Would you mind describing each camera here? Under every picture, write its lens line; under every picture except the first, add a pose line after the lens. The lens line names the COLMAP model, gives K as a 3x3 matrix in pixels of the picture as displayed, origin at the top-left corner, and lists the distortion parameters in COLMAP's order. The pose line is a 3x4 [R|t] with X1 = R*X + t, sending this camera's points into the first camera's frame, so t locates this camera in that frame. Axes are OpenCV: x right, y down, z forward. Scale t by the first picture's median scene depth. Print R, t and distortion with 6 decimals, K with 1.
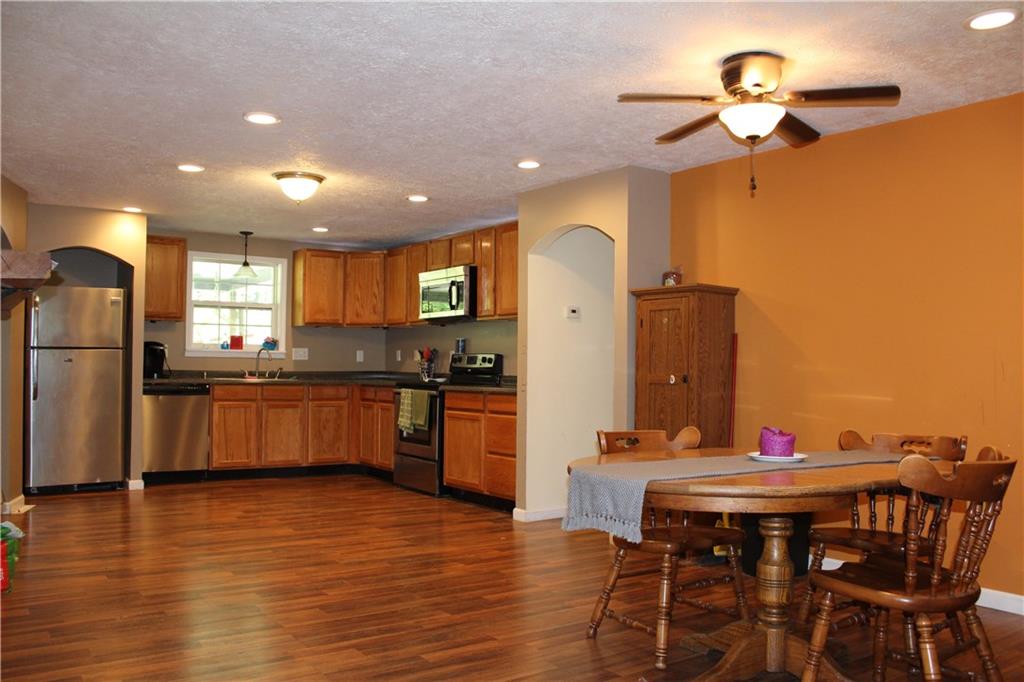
lens RADIAL K [[863.1, 0, 515.1], [0, 863.1, 340.8], [0, 0, 1]] dist [-0.143712, 0.090713]
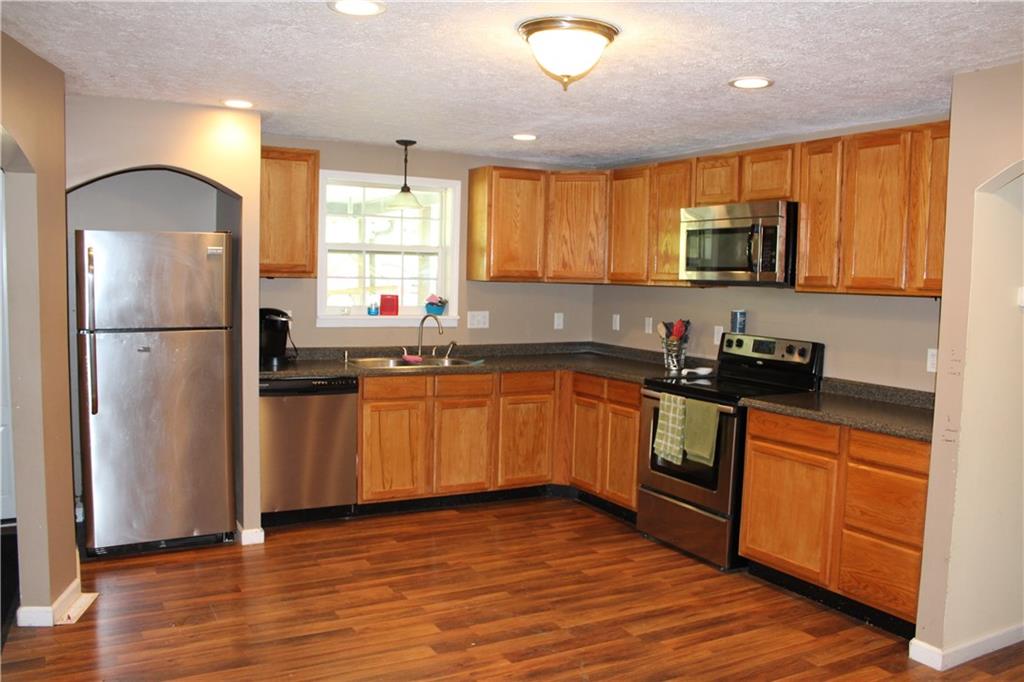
lens RADIAL K [[863.1, 0, 516.6], [0, 863.1, 344.1], [0, 0, 1]] dist [-0.143712, 0.090713]
pose [[0.994308, 0.022852, -0.104068, -0.163648], [-0.011834, 0.994372, 0.105278, -0.043074], [0.105889, -0.103447, 0.988982, 0.346533]]
